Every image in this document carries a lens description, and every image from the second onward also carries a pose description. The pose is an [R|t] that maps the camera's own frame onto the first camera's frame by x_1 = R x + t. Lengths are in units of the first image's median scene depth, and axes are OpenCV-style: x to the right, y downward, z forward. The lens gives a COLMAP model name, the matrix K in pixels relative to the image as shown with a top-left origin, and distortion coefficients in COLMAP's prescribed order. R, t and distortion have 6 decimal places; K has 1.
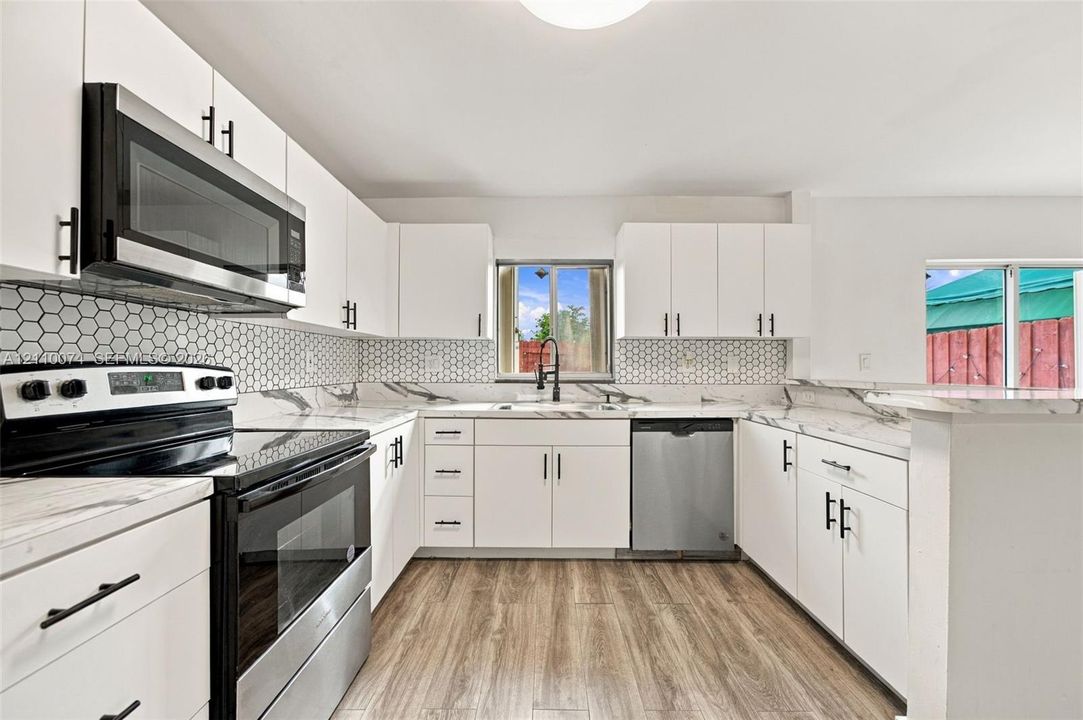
lens RADIAL K [[427.3, 0, 542.3], [0, 427.3, 365.6], [0, 0, 1]] dist [-0.021919, 0.014407]
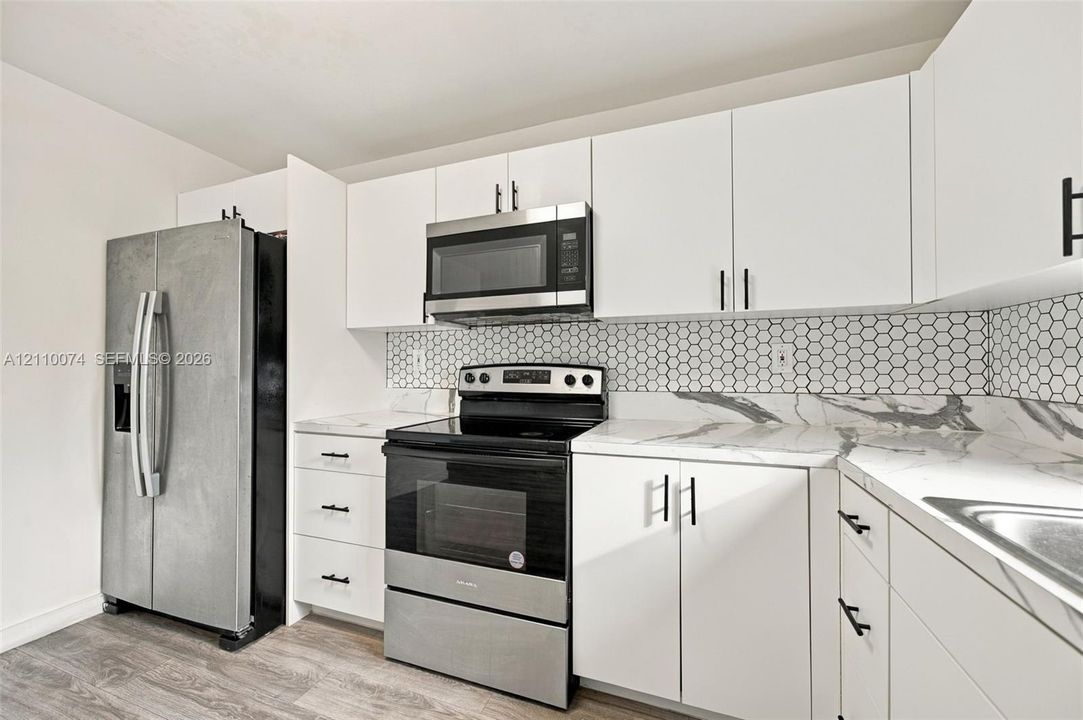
lens RADIAL K [[427.3, 0, 542.3], [0, 427.3, 365.6], [0, 0, 1]] dist [-0.021919, 0.014407]
pose [[-0.345304, -0.005146, -0.938477, 0.463608], [0.005787, 0.999954, -0.007613, 0.010481], [0.938473, -0.008060, -0.345259, 1.450432]]
